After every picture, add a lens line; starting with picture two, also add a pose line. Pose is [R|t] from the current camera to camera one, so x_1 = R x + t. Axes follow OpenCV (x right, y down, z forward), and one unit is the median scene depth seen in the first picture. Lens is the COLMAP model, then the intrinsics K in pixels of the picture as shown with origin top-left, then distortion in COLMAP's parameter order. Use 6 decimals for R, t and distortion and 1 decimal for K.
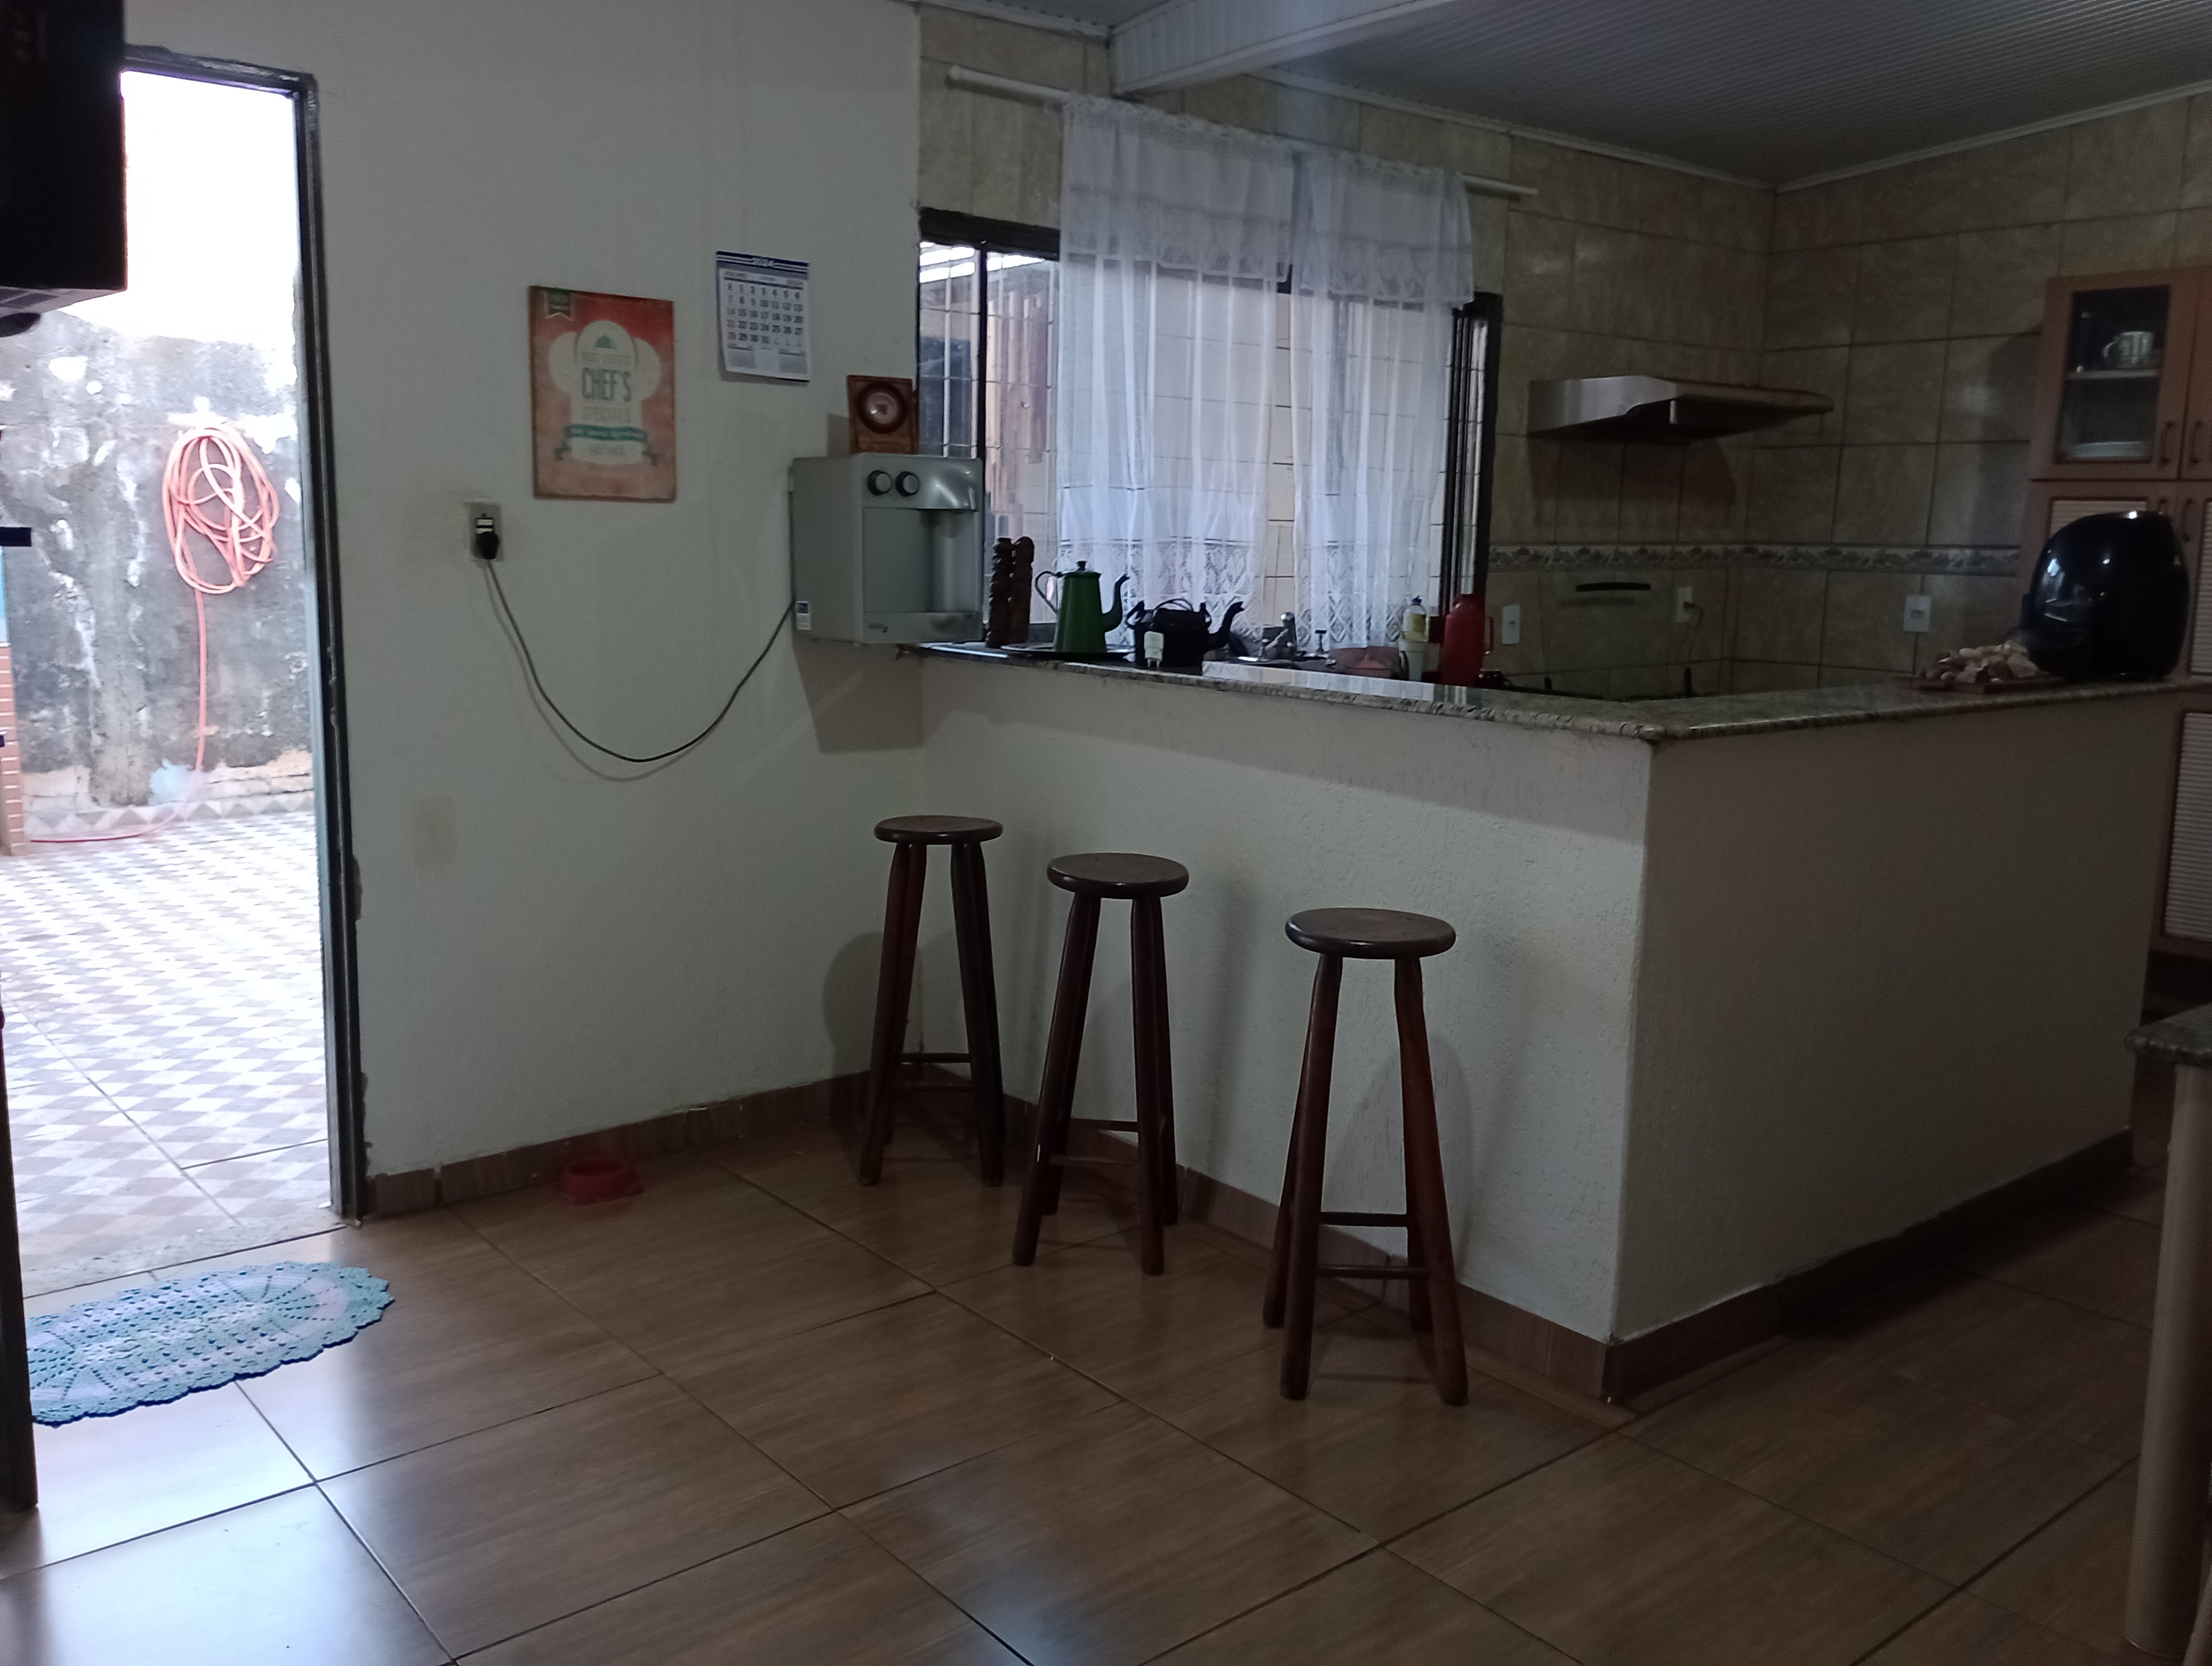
lens RADIAL K [[1828.8, 0, 1106.2], [0, 1828.8, 822.2], [0, 0, 1]] dist [0.064038, -0.084923]
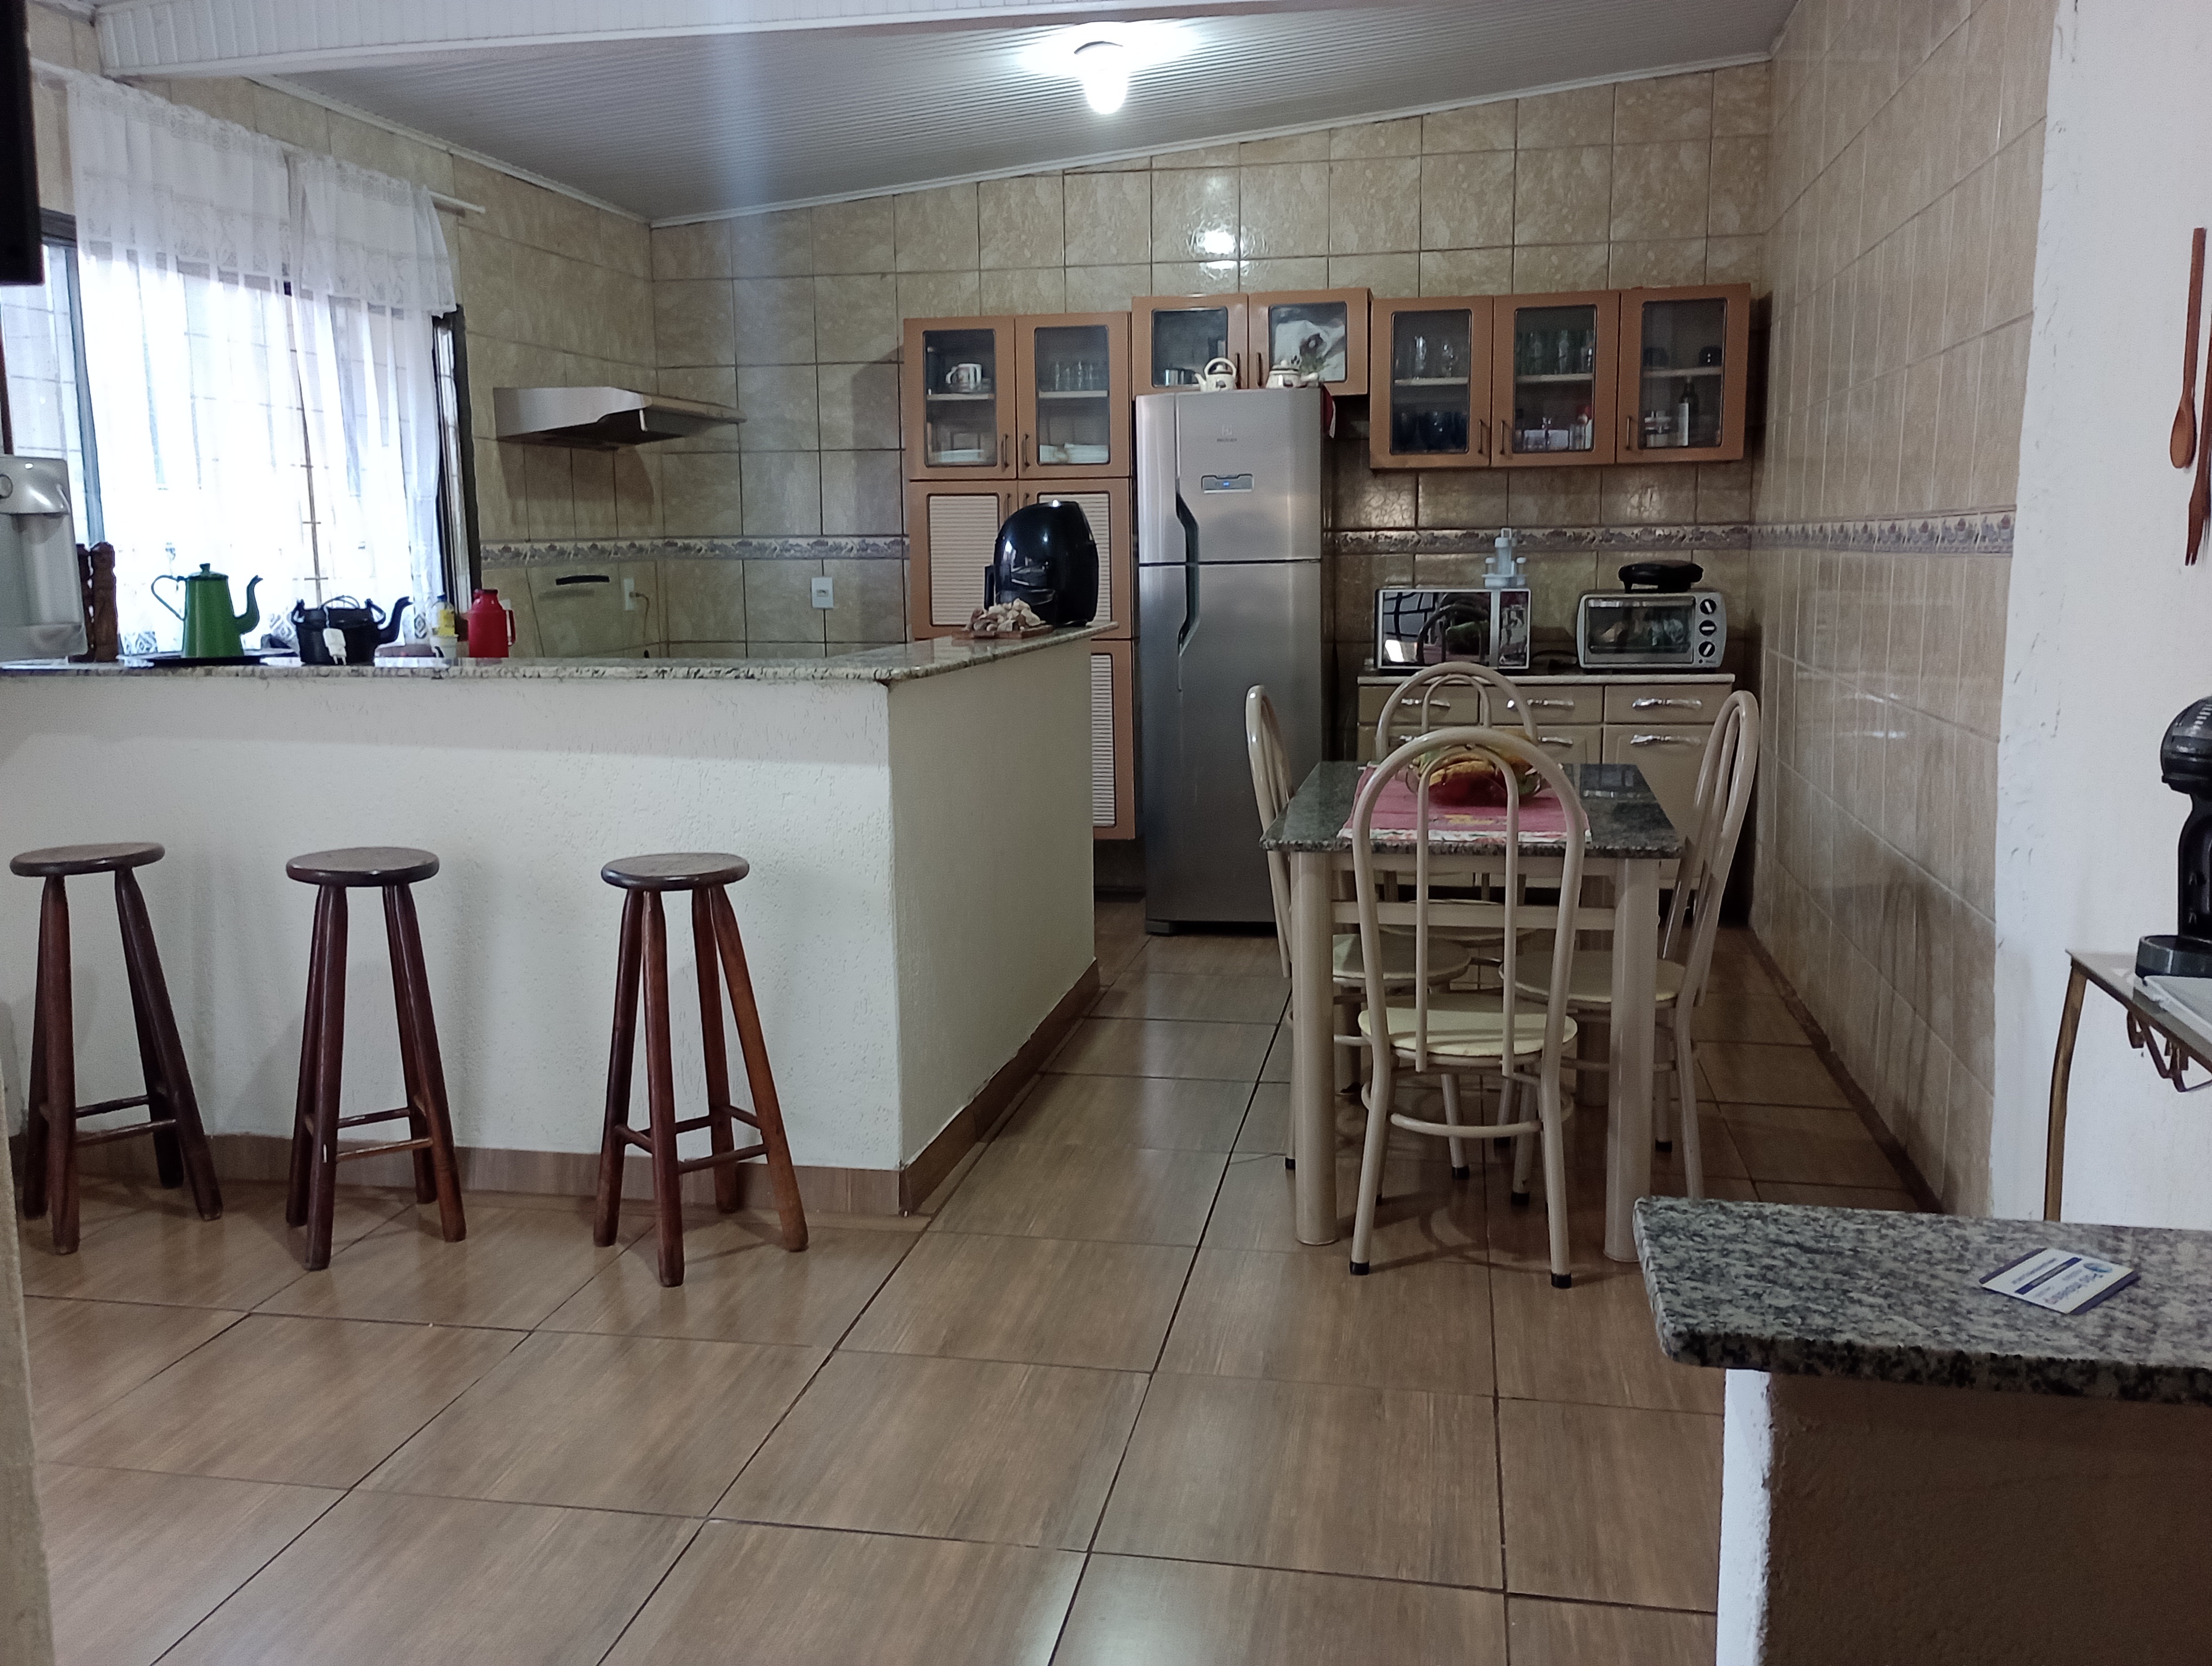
lens RADIAL K [[1828.8, 0, 1106.2], [0, 1828.8, 822.2], [0, 0, 1]] dist [0.064038, -0.084923]
pose [[0.767816, -0.125582, 0.628242, -0.207428], [0.127969, 0.990902, 0.041676, 0.009281], [-0.627760, 0.048396, 0.776901, -0.035225]]
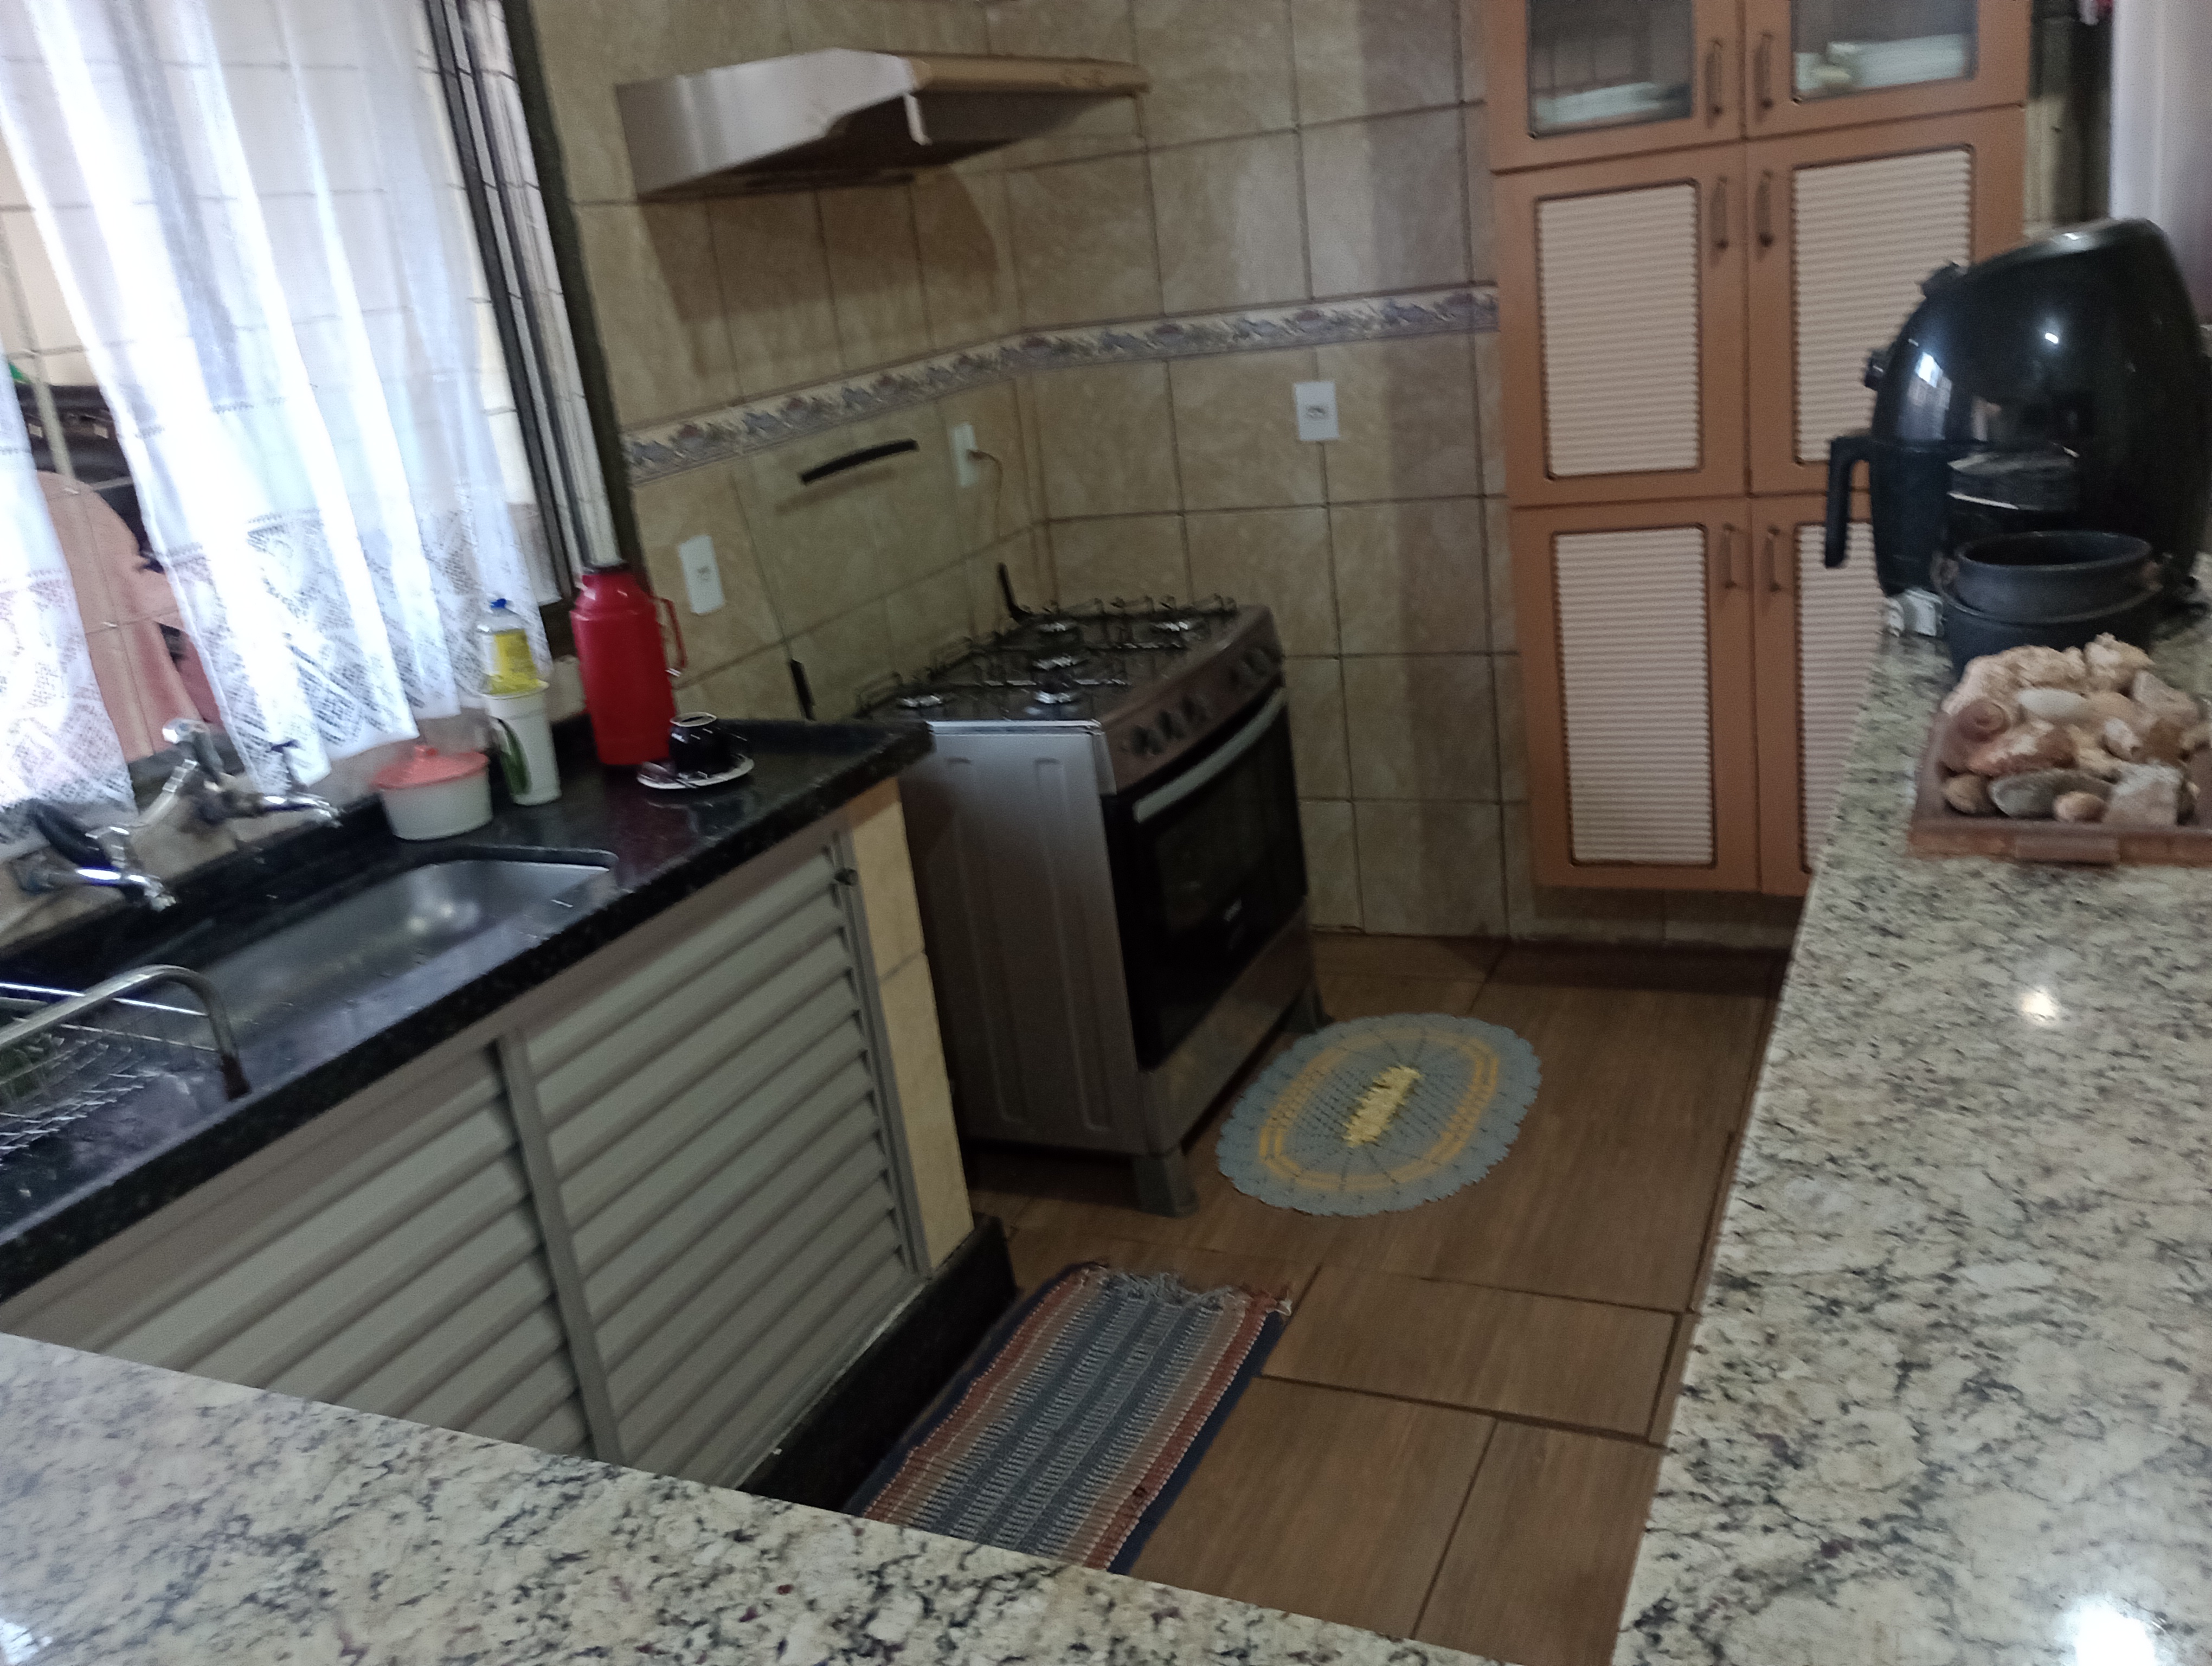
lens RADIAL K [[1858.1, 0, 1126.5], [0, 1858.1, 829.9], [0, 0, 1]] dist [0.029399, 0.002521]
pose [[0.881004, -0.263086, 0.393213, 0.107458], [0.209731, 0.962178, 0.173856, -0.112219], [-0.424081, -0.070699, 0.902861, 0.500581]]
